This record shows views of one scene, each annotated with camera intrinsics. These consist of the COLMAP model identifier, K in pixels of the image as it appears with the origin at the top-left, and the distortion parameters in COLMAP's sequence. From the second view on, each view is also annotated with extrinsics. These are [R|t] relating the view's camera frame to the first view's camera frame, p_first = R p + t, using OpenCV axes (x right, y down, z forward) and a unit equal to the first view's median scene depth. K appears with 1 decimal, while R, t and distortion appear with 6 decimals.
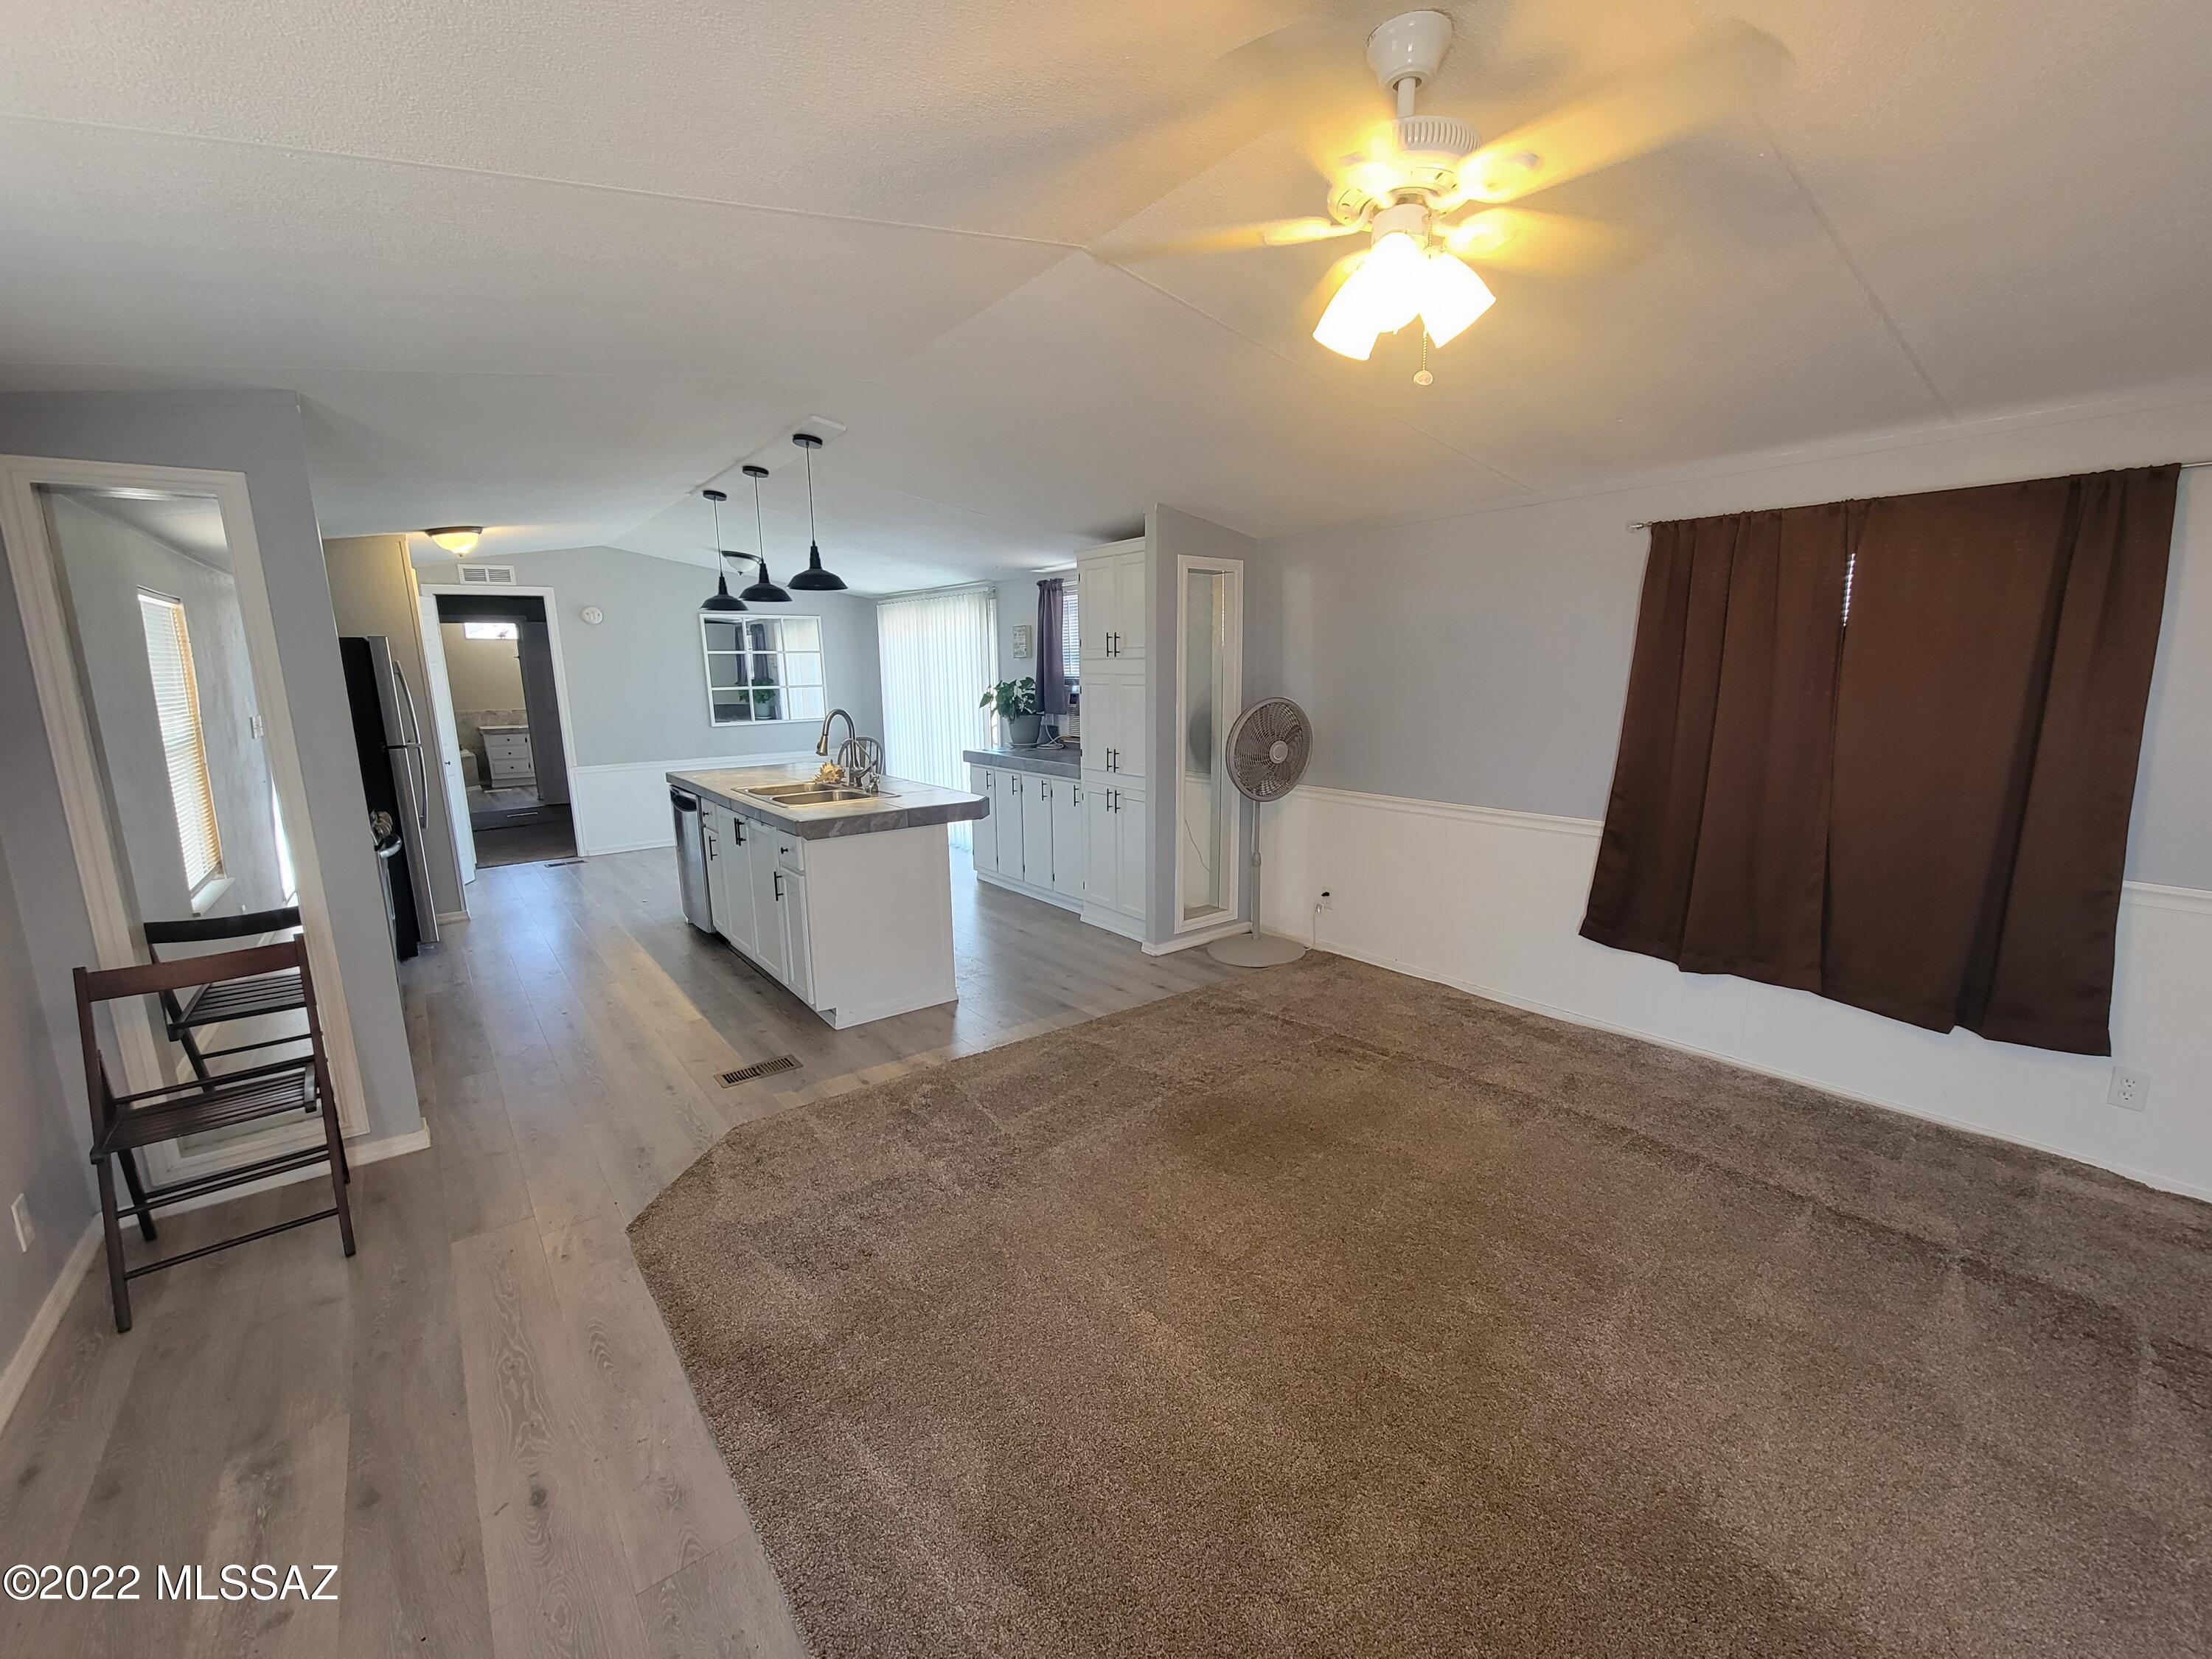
lens RADIAL K [[904.8, 0, 1112.5], [0, 904.8, 835.3], [0, 0, 1]] dist [-0.001319, -0.000281]
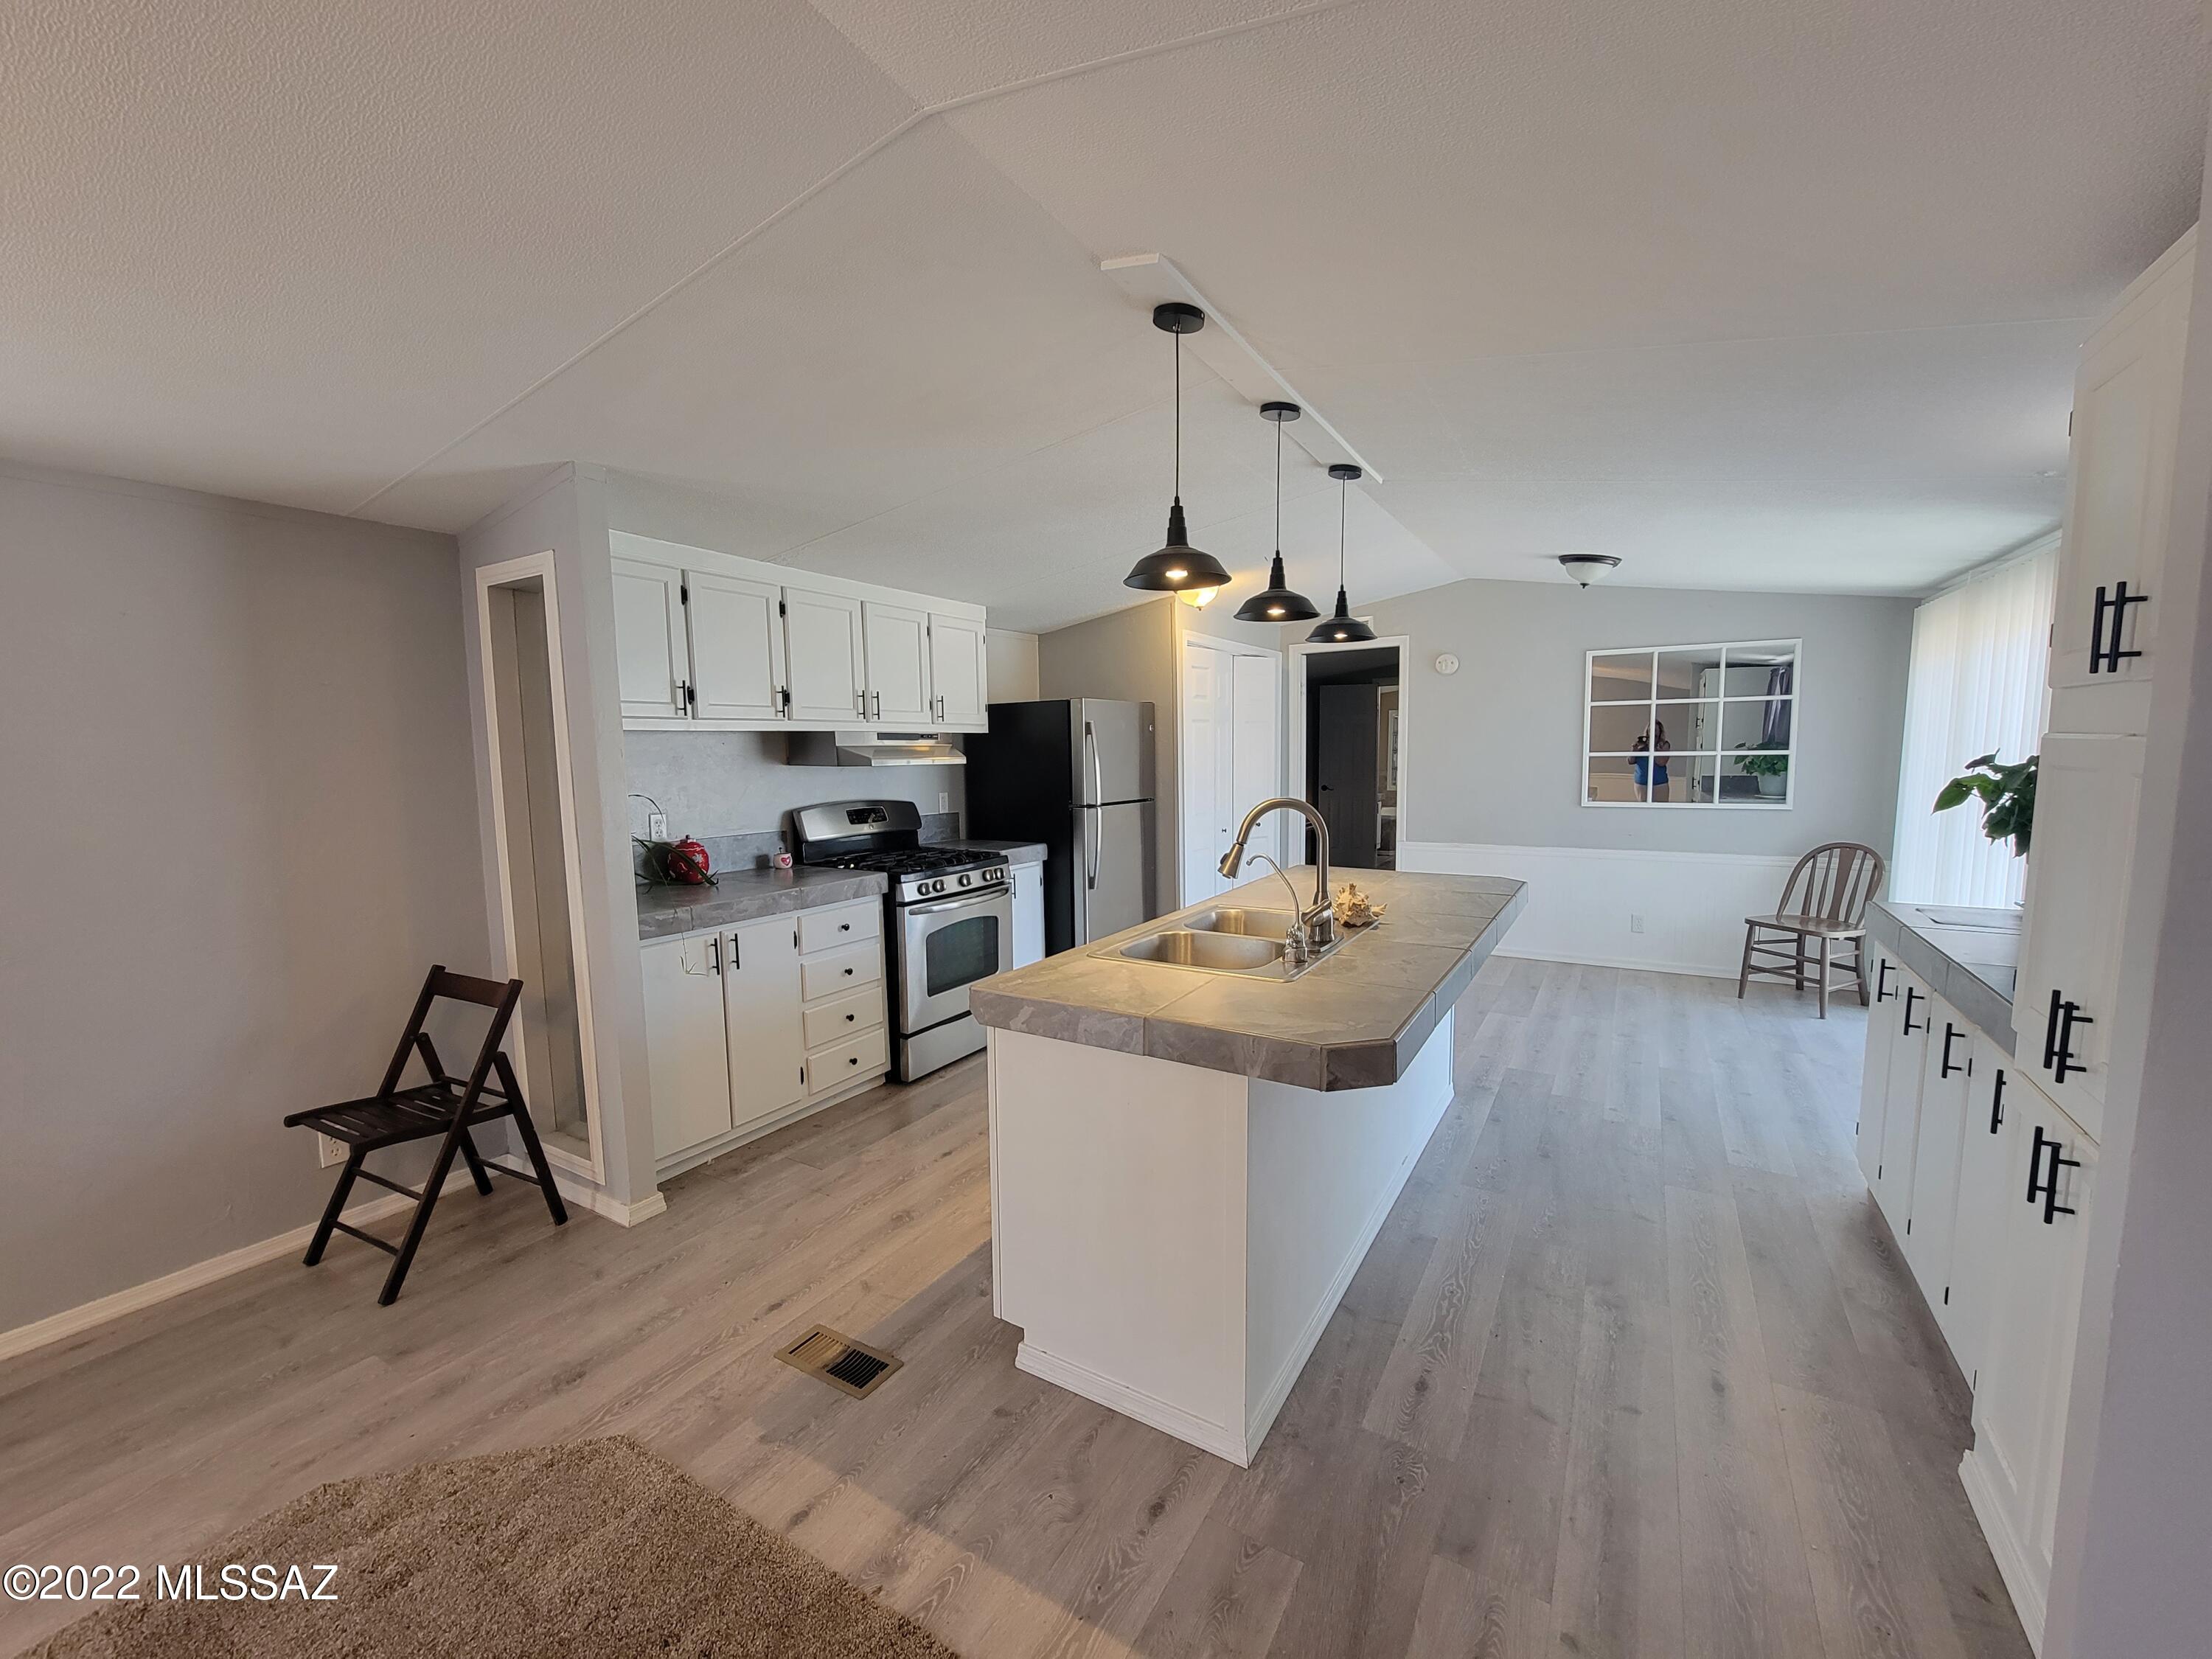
lens RADIAL K [[904.8, 0, 1104.1], [0, 904.8, 826.3], [0, 0, 1]] dist [-0.001319, -0.000281]
pose [[0.334170, 0.093085, -0.937905, 0.214825], [-0.160004, 0.986270, 0.040877, -0.153217], [0.928832, 0.136408, 0.344476, 0.851345]]
